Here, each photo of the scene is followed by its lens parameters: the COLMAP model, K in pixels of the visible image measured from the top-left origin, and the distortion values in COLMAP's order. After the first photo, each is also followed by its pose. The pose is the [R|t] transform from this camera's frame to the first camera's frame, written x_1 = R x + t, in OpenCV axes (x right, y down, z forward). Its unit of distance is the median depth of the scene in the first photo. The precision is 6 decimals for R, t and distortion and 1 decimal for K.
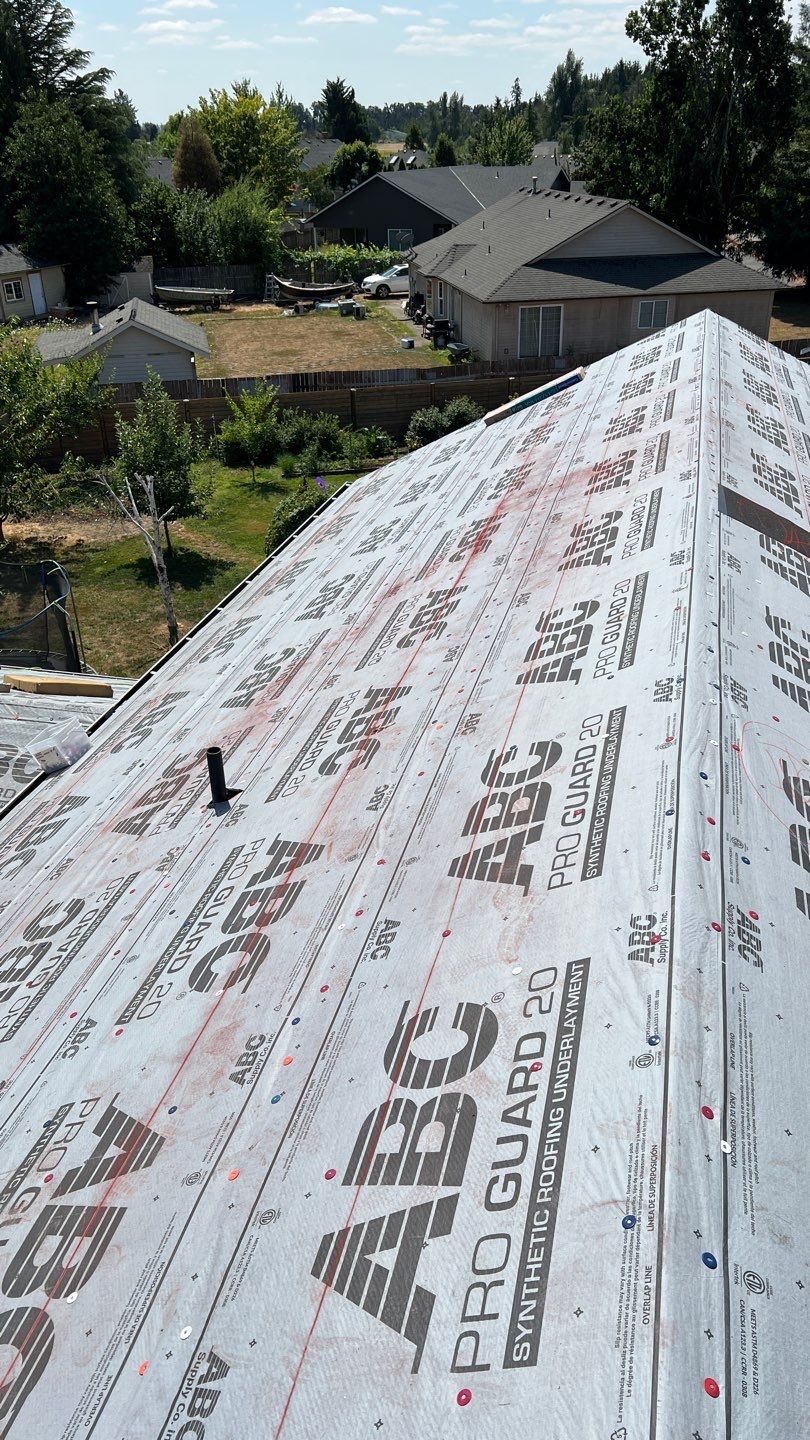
lens RADIAL K [[1100.5, 0, 393.2], [0, 1100.5, 729.4], [0, 0, 1]] dist [0.039322, -0.055374]
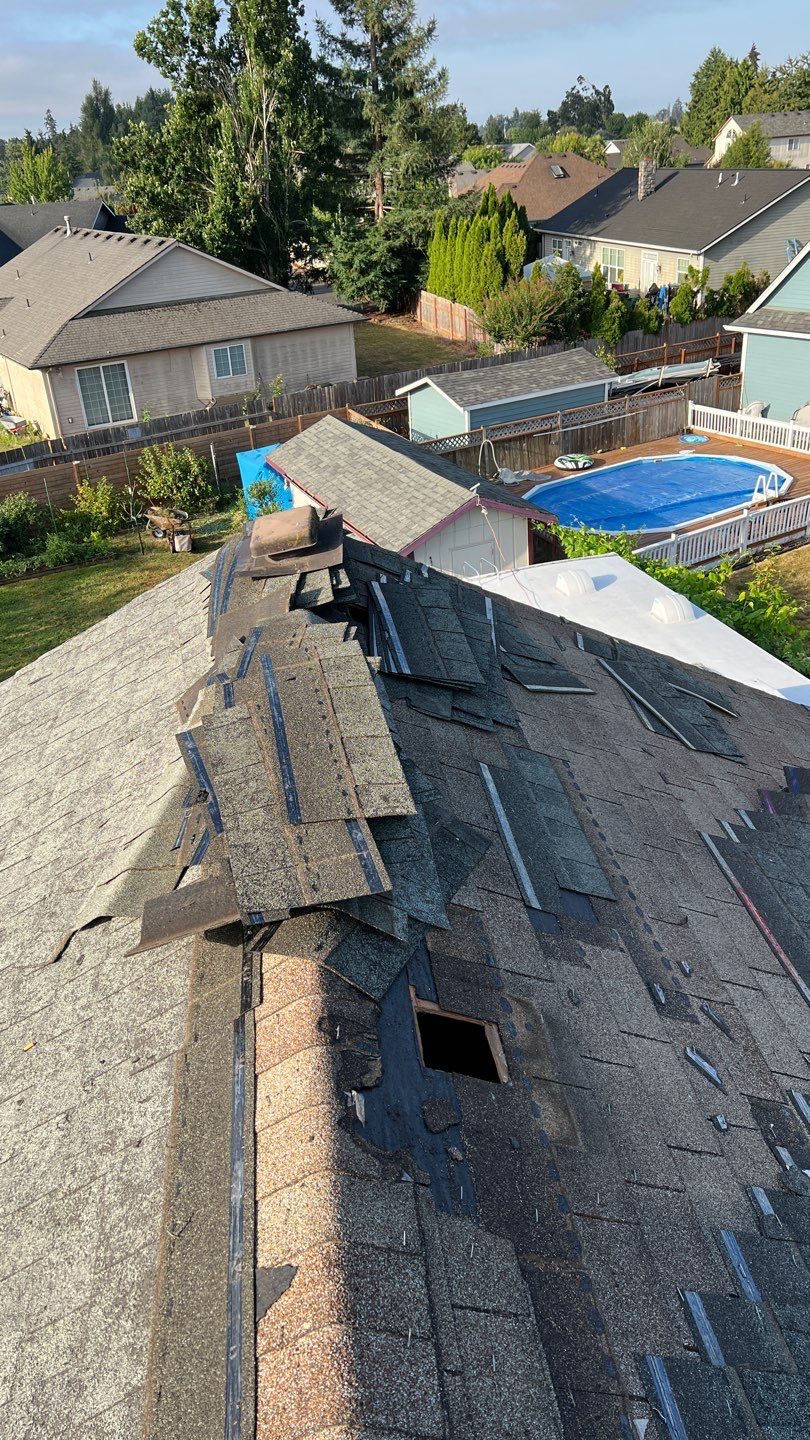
lens RADIAL K [[1100.5, 0, 413.9], [0, 1100.5, 726.1], [0, 0, 1]] dist [0.039322, -0.055374]
pose [[0.930143, -0.202528, 0.306295, 0.648383], [0.209031, 0.977838, 0.011790, -1.086121], [-0.301895, 0.053058, 0.951864, 1.955735]]
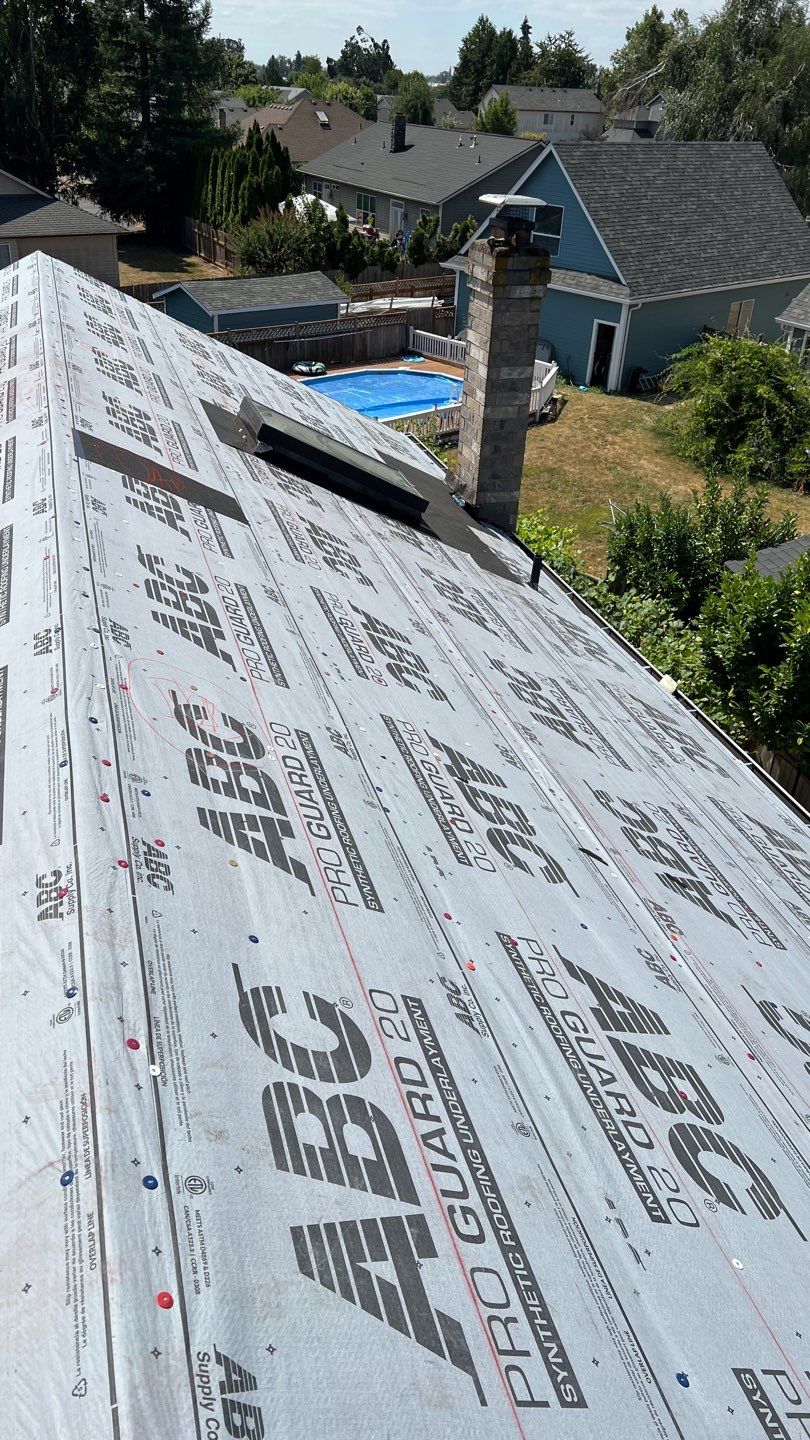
lens RADIAL K [[1100.5, 0, 403.7], [0, 1100.5, 732.3], [0, 0, 1]] dist [0.039322, -0.055374]
pose [[0.857228, -0.206678, 0.471640, 0.038525], [0.185437, 0.978369, 0.091692, 0.010116], [-0.480389, 0.008859, 0.877011, -0.003894]]
